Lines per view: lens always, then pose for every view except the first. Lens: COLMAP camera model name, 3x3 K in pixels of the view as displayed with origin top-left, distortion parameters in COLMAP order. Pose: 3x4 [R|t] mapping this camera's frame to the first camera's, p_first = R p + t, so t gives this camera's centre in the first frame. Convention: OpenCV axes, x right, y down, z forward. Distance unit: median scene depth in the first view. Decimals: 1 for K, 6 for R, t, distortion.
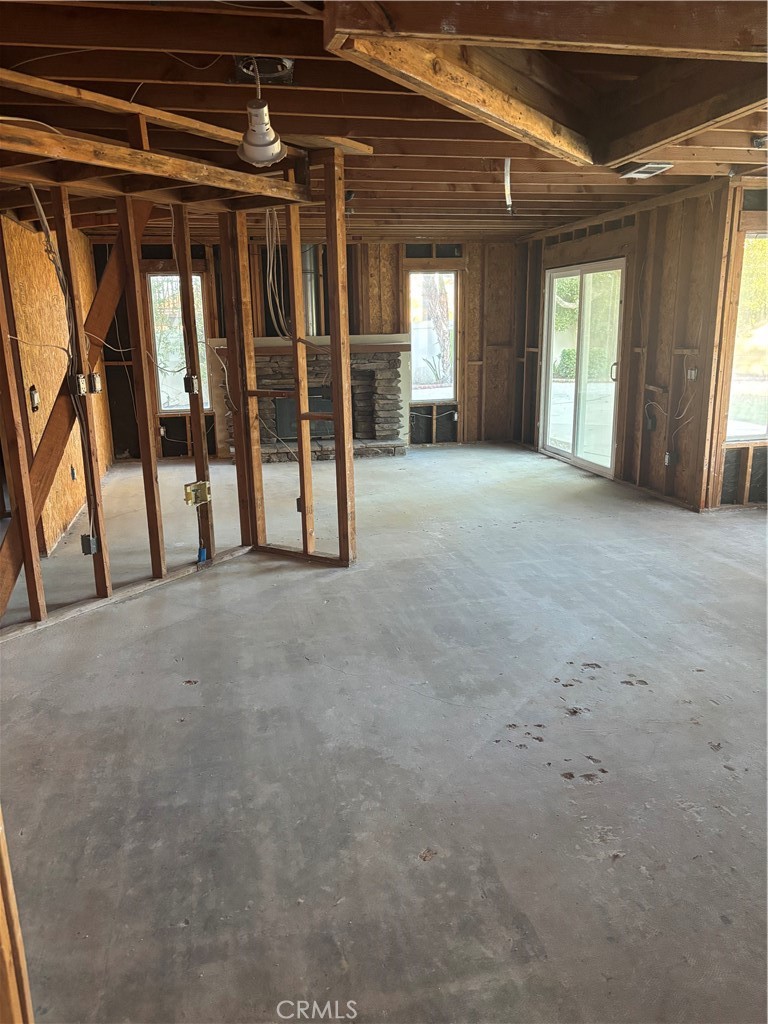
lens RADIAL K [[769.4, 0, 381.9], [0, 769.4, 514.9], [0, 0, 1]] dist [0.010464, 0.001099]
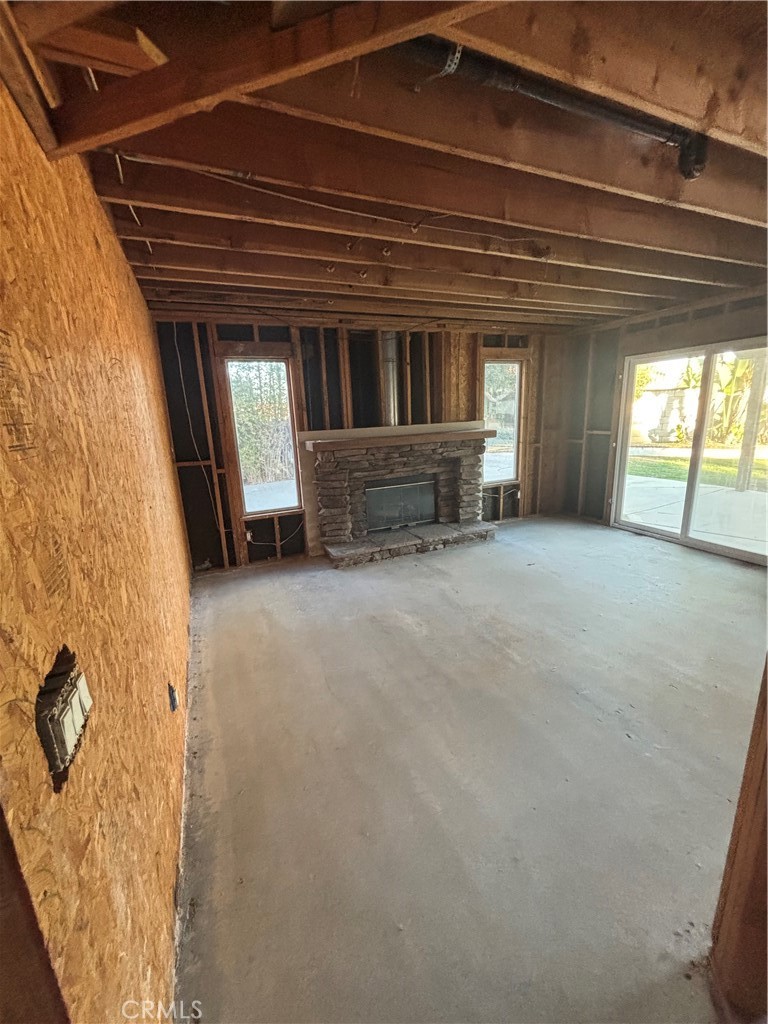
lens RADIAL K [[409.4, 0, 388.8], [0, 409.4, 508.8], [0, 0, 1]] dist [-0.002163, -0.000060]
pose [[0.977008, -0.067105, 0.202366, -0.215666], [0.070273, 0.997492, -0.008501, -0.121793], [-0.201288, 0.022526, 0.979273, 0.491259]]
